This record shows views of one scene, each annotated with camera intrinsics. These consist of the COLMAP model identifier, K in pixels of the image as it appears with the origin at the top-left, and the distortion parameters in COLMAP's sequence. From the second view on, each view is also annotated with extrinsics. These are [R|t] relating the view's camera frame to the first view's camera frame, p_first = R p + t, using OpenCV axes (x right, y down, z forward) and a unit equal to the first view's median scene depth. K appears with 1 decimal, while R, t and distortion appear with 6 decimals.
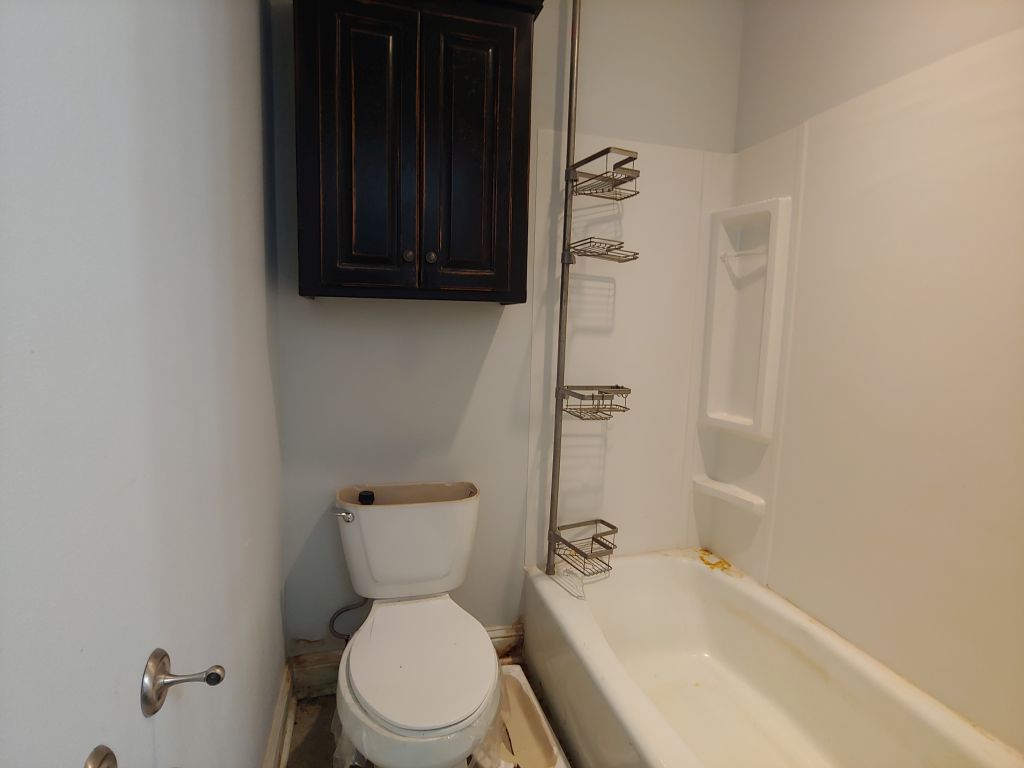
lens RADIAL K [[532.5, 0, 512.0], [0, 532.5, 384.0], [0, 0, 1]] dist [-0.002351, -0.001127]
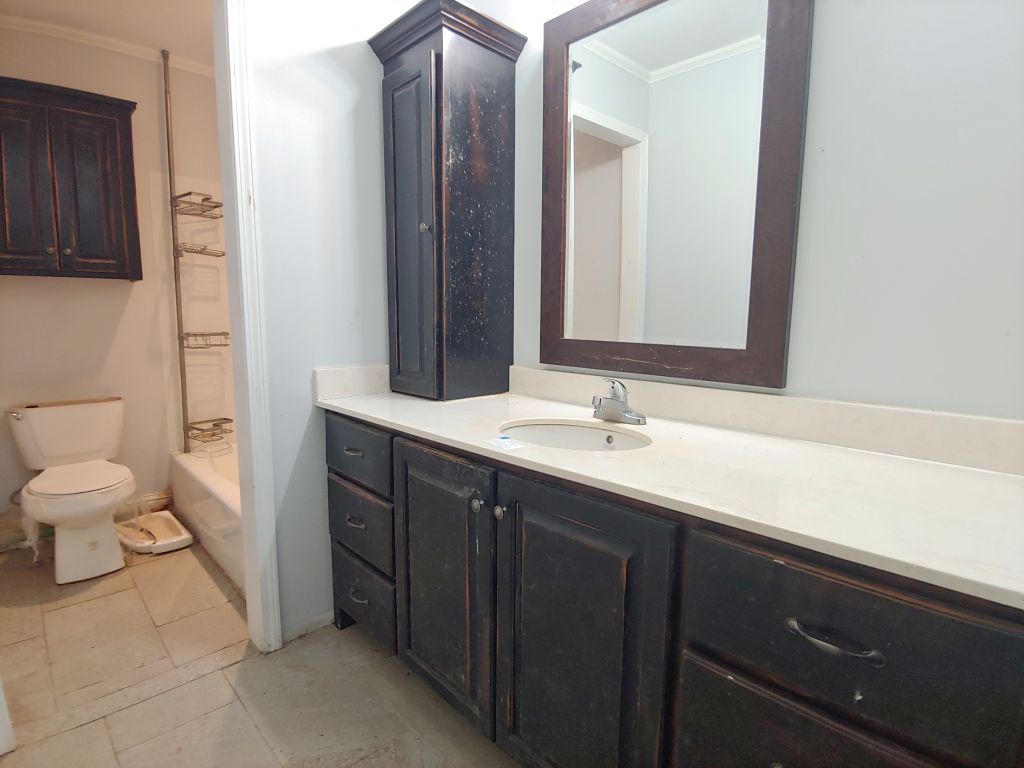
lens RADIAL K [[532.5, 0, 512.0], [0, 532.5, 384.0], [0, 0, 1]] dist [-0.002351, -0.001127]
pose [[0.884114, -0.075777, 0.461086, 0.230421], [0.067034, 0.997125, 0.035336, 0.175078], [-0.462438, -0.000333, 0.886652, -0.926909]]
